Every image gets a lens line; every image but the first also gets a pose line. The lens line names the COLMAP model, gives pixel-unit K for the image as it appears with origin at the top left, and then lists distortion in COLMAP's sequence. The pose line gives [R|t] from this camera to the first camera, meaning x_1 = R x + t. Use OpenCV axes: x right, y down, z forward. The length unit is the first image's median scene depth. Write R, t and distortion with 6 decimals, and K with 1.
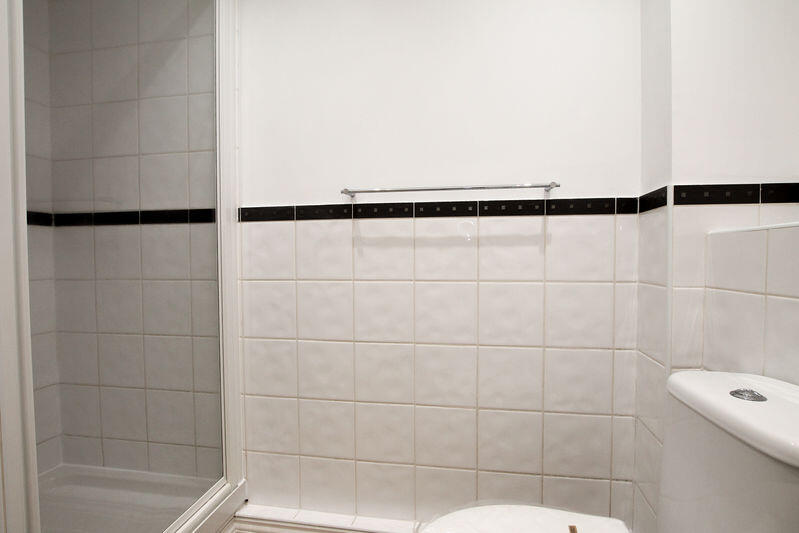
lens RADIAL K [[410.6, 0, 402.2], [0, 410.6, 277.8], [0, 0, 1]] dist [-0.051588, -0.000187]
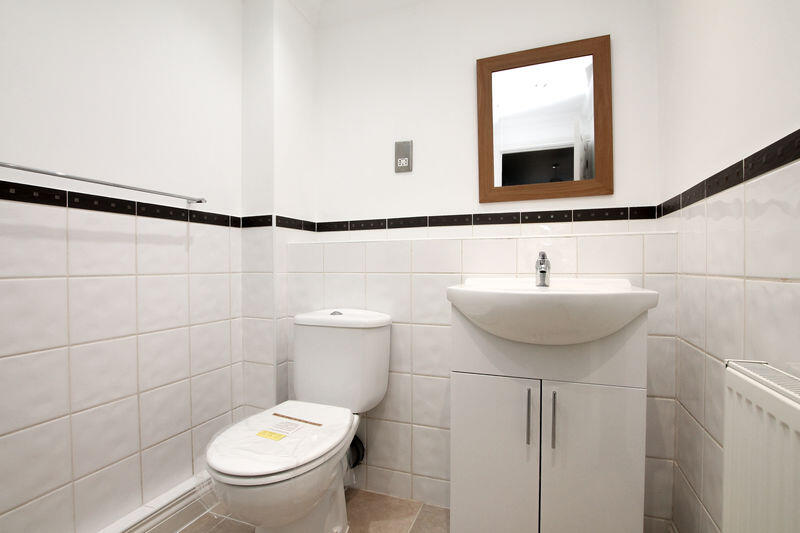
lens RADIAL K [[381.5, 0, 400.0], [0, 381.5, 266.5], [0, 0, 1]] dist [-0.001823, -0.000141]
pose [[0.212394, -0.006325, 0.977164, -0.669842], [0.024737, 0.999693, 0.001094, 0.001772], [-0.976871, 0.023940, 0.212485, 0.106465]]
